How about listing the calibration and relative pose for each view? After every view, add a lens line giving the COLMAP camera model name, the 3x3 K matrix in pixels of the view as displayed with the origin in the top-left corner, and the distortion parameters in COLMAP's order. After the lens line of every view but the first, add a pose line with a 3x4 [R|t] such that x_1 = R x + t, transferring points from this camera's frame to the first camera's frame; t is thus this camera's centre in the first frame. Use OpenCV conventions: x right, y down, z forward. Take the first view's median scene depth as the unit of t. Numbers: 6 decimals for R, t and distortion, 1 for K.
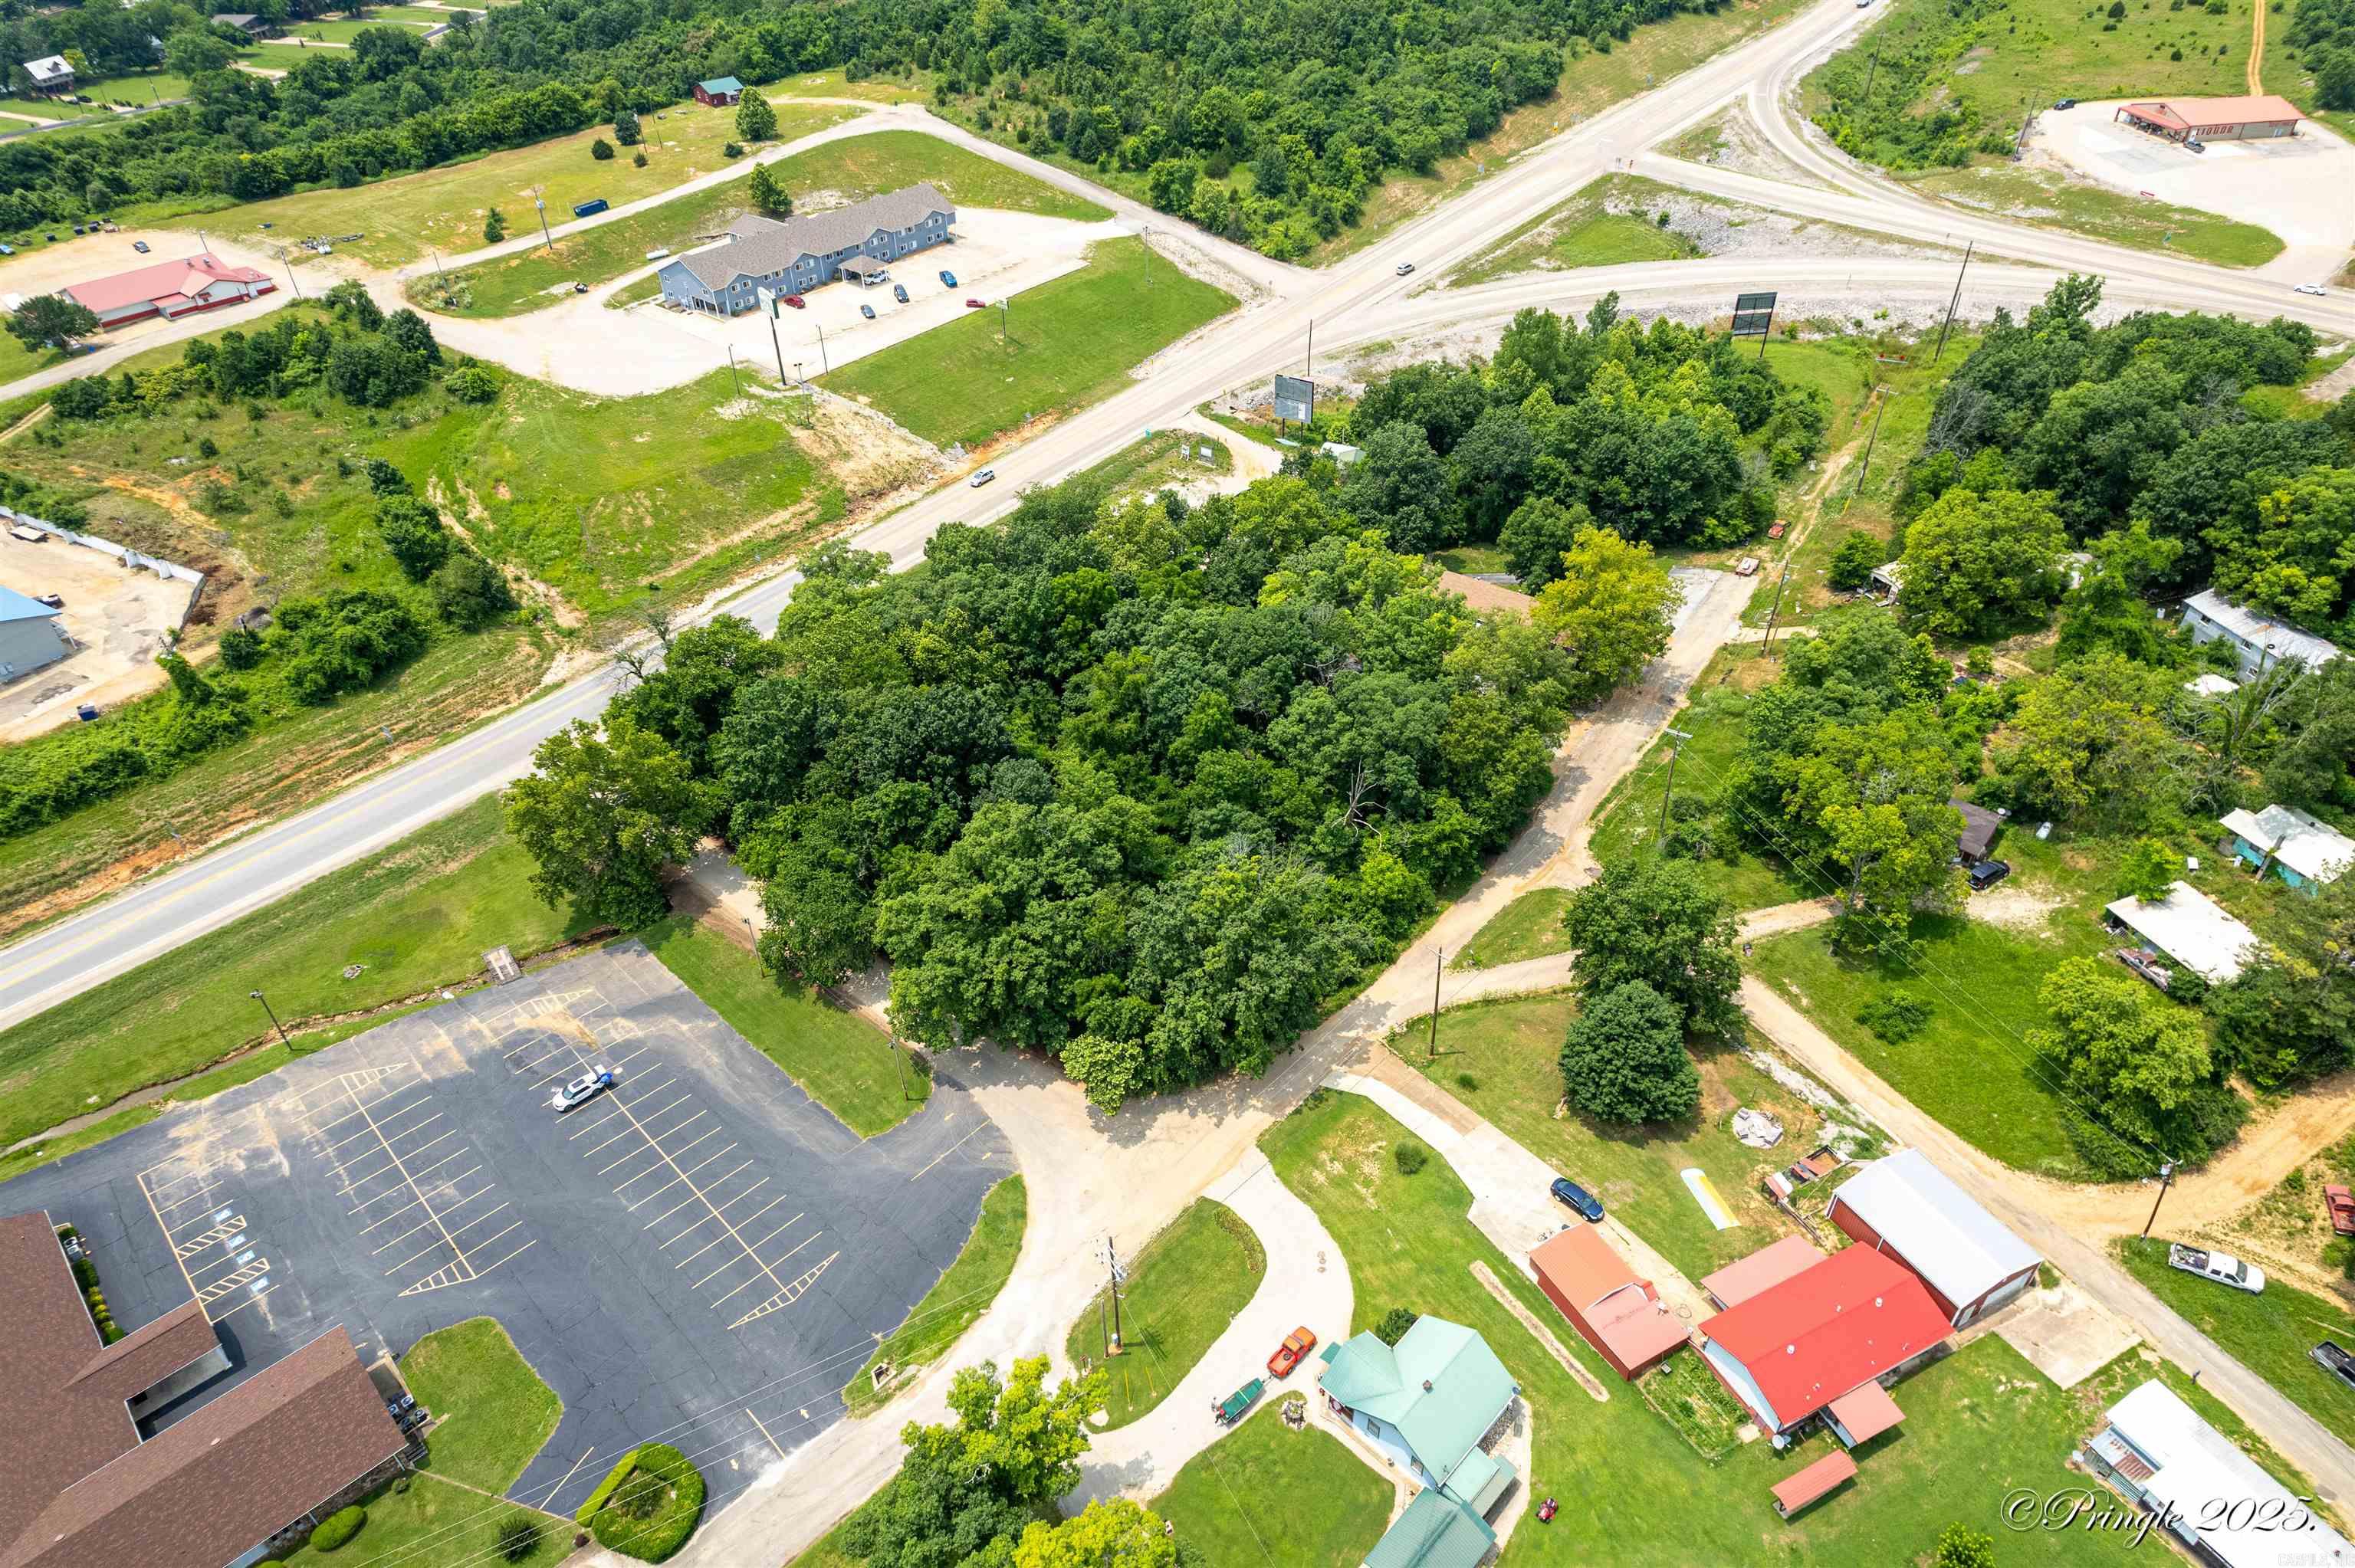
lens RADIAL K [[1468.4, 0, 1177.5], [0, 1468.4, 784.0], [0, 0, 1]] dist [0.090815, -0.068641]
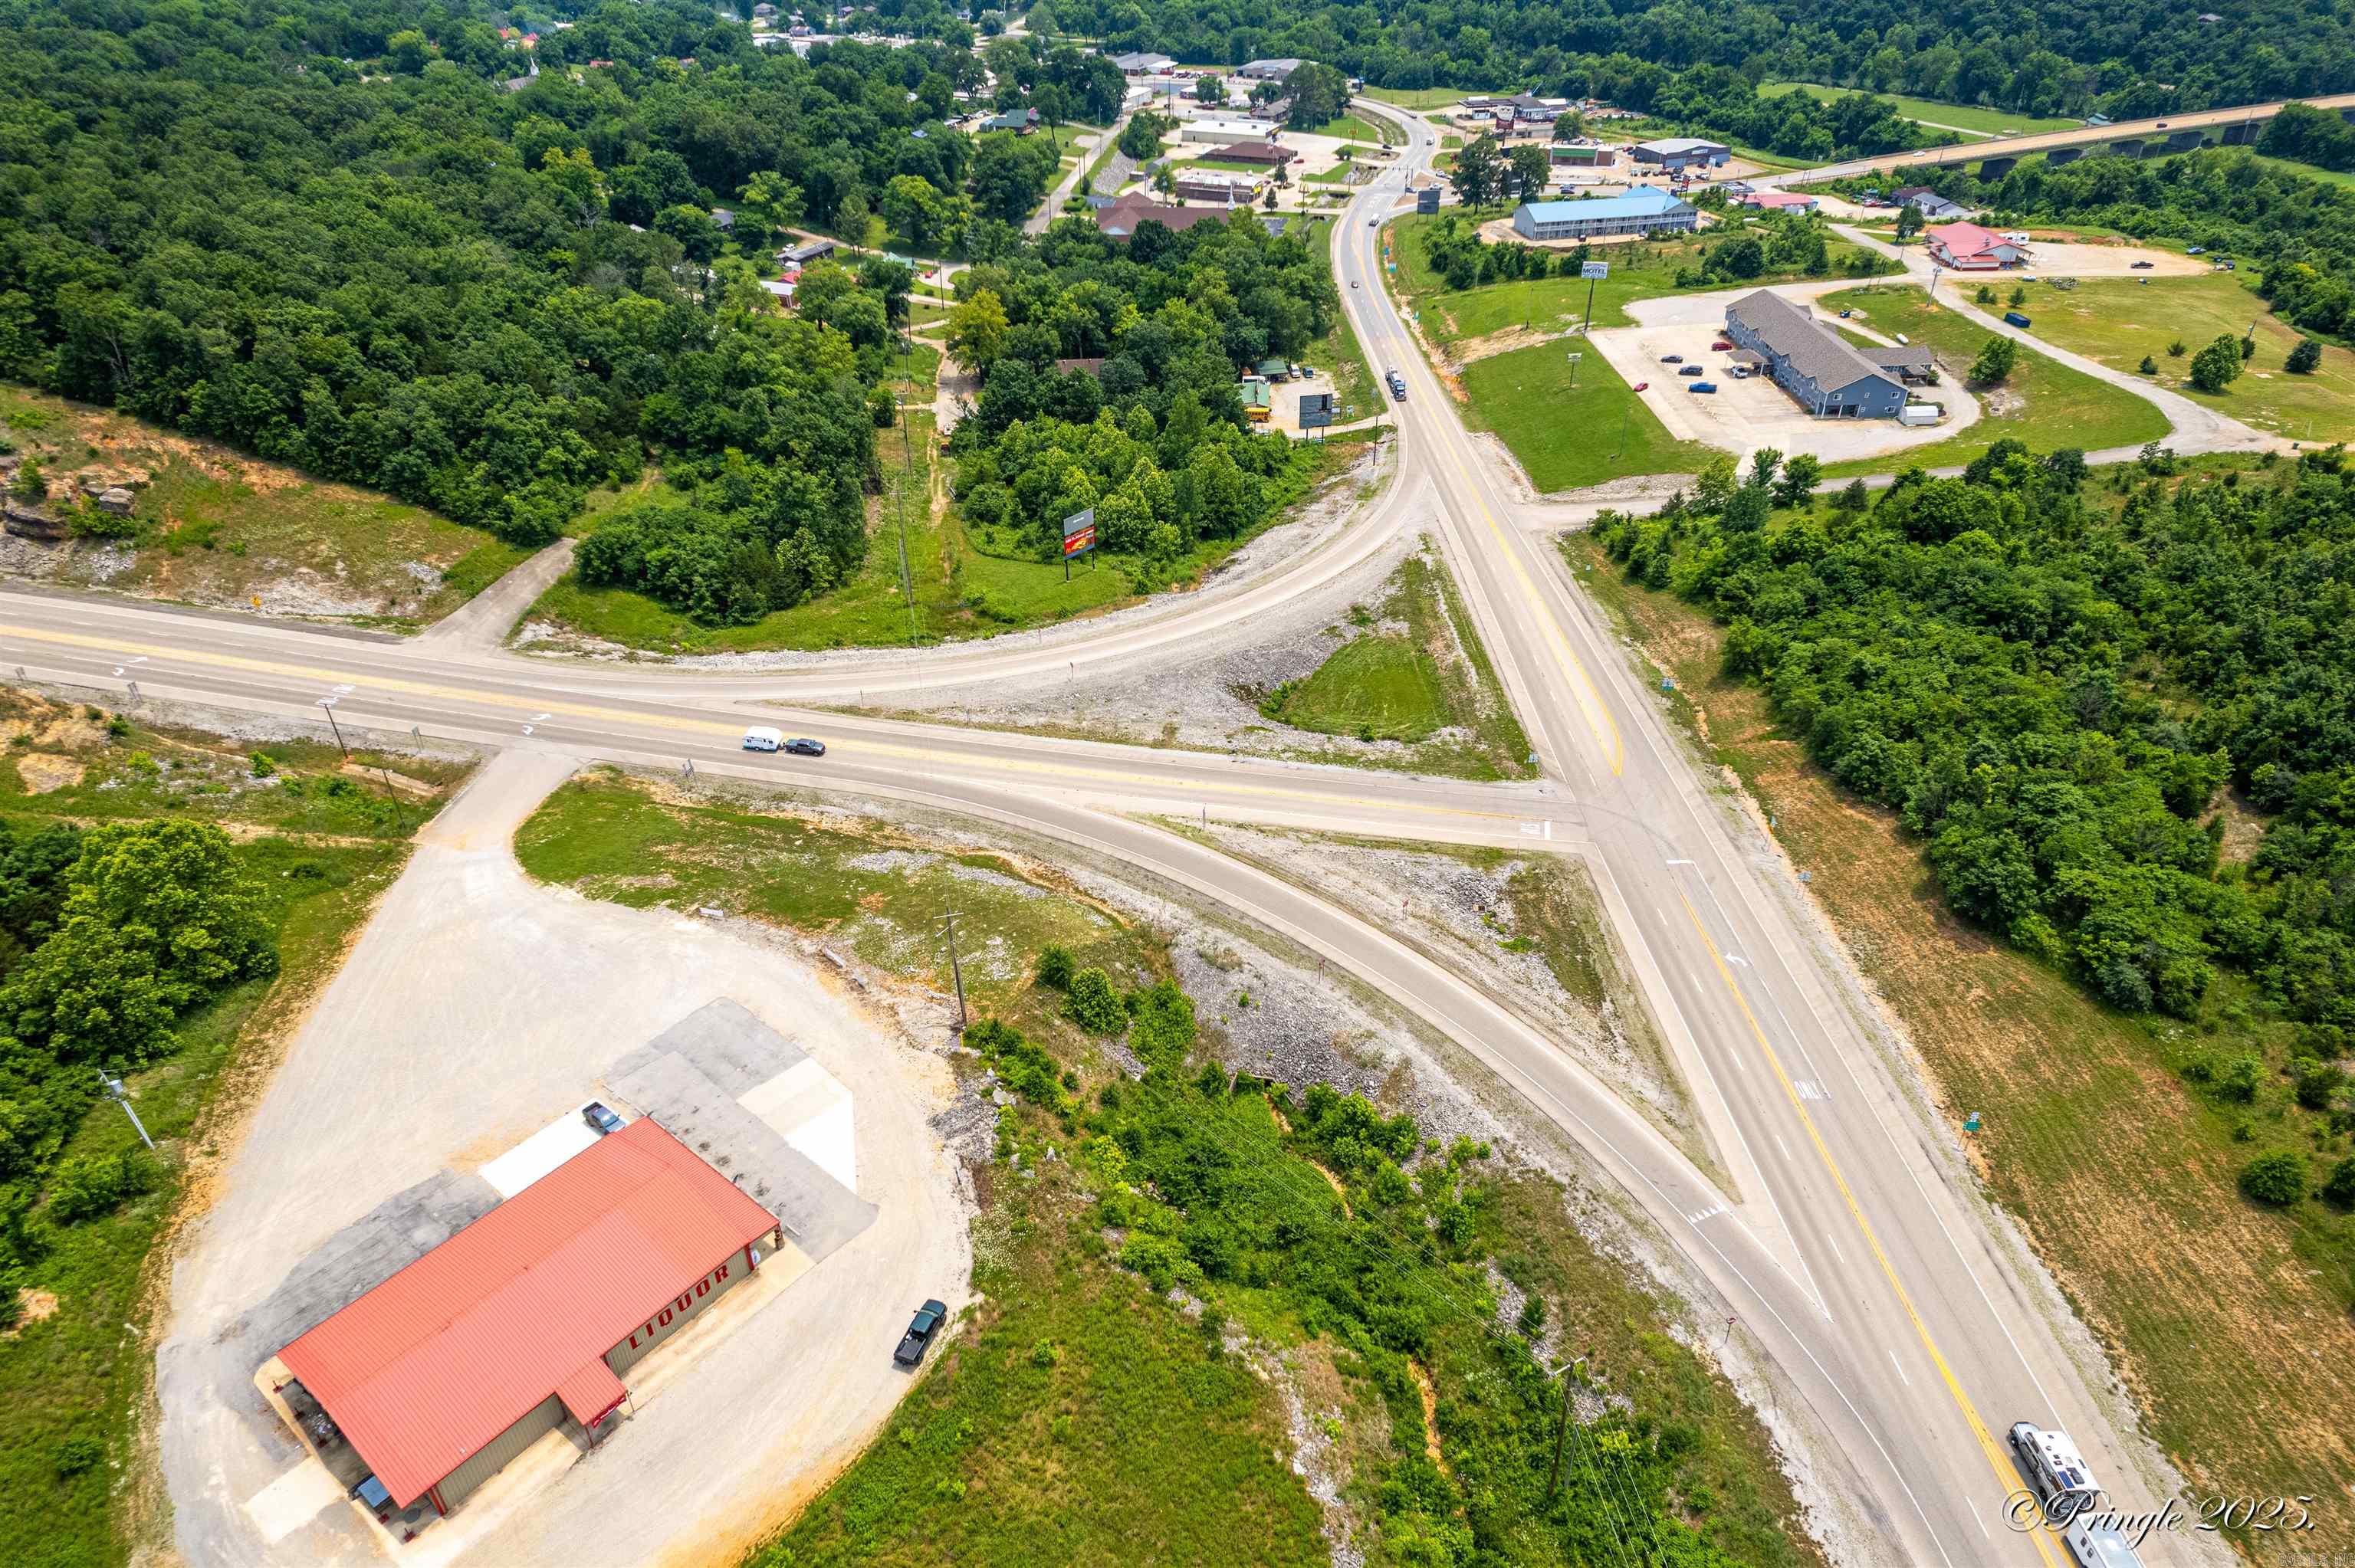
lens RADIAL K [[1465.5, 0, 1186.3], [0, 1465.5, 792.9], [0, 0, 1]] dist [0.080165, -0.048693]
pose [[-0.758230, 0.378809, -0.530652, 1.088079], [-0.381031, 0.402986, 0.832116, -1.290996], [0.529058, 0.833130, -0.161218, 1.595341]]
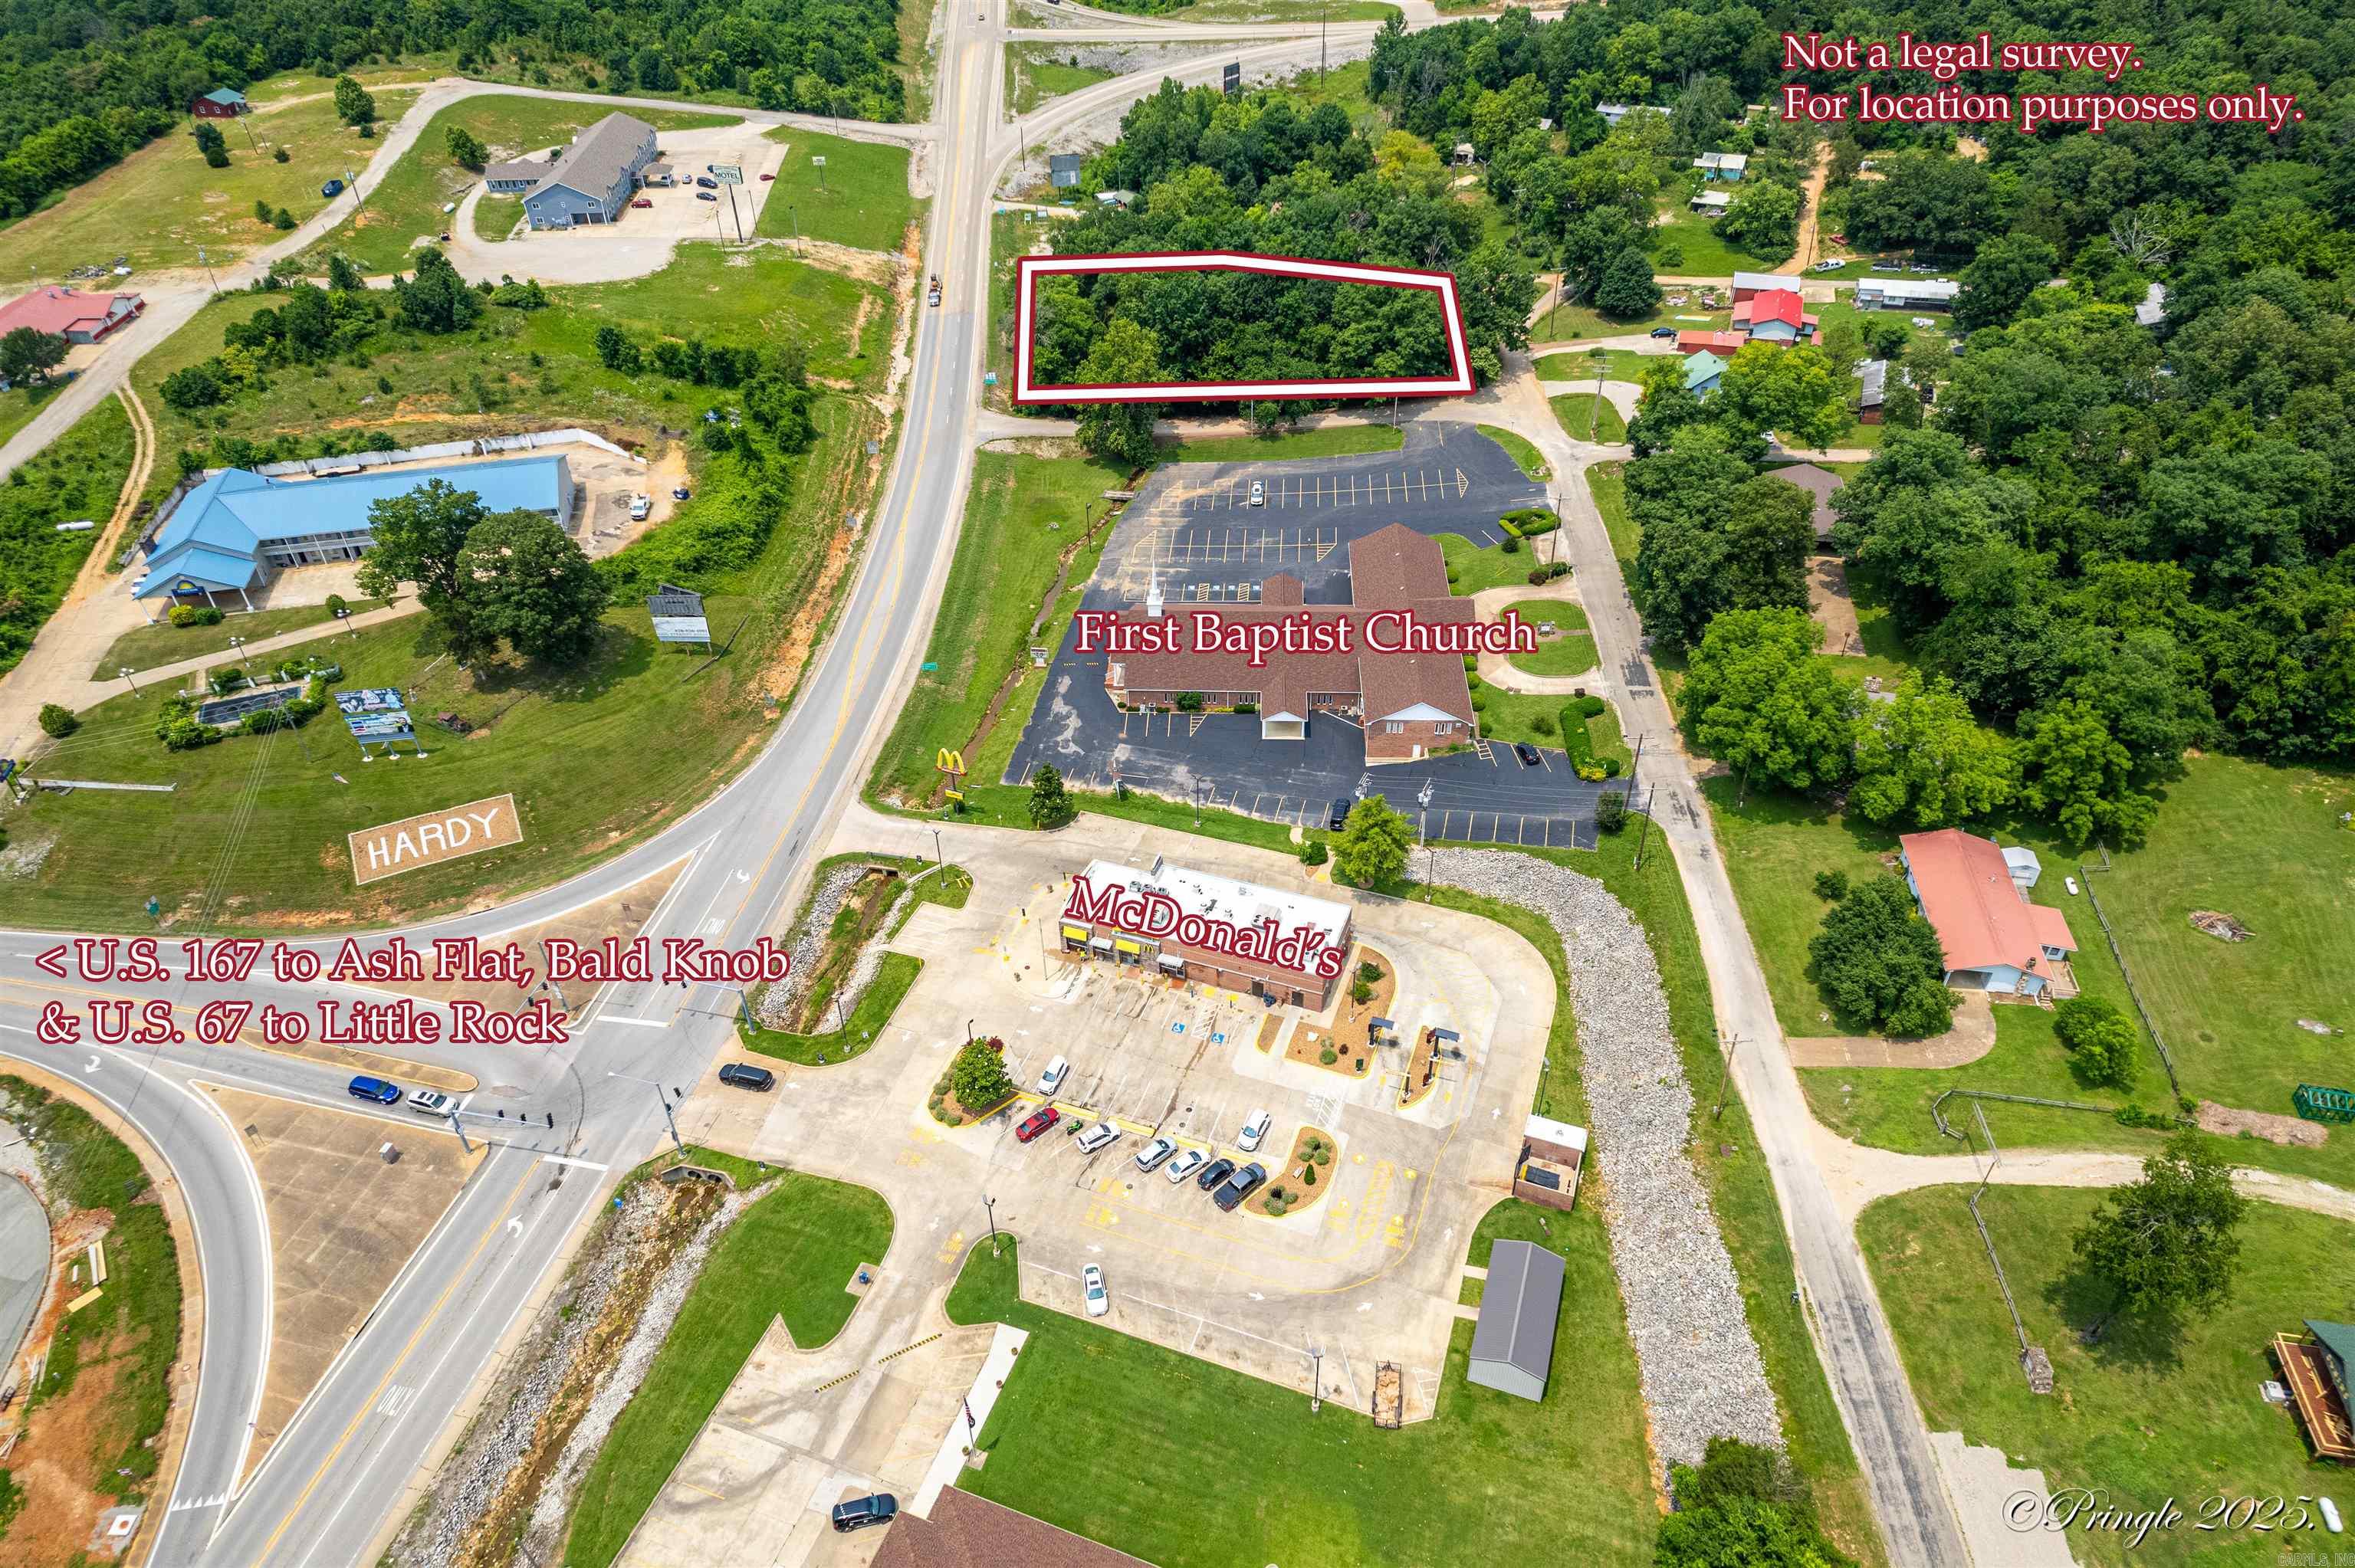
lens RADIAL K [[1468.4, 0, 1177.5], [0, 1468.4, 784.0], [0, 0, 1]] dist [0.090815, -0.068641]
pose [[0.720277, -0.419461, 0.552497, -1.020719], [0.428298, 0.895437, 0.121462, 0.170170], [-0.545675, 0.149147, 0.824617, -0.208124]]
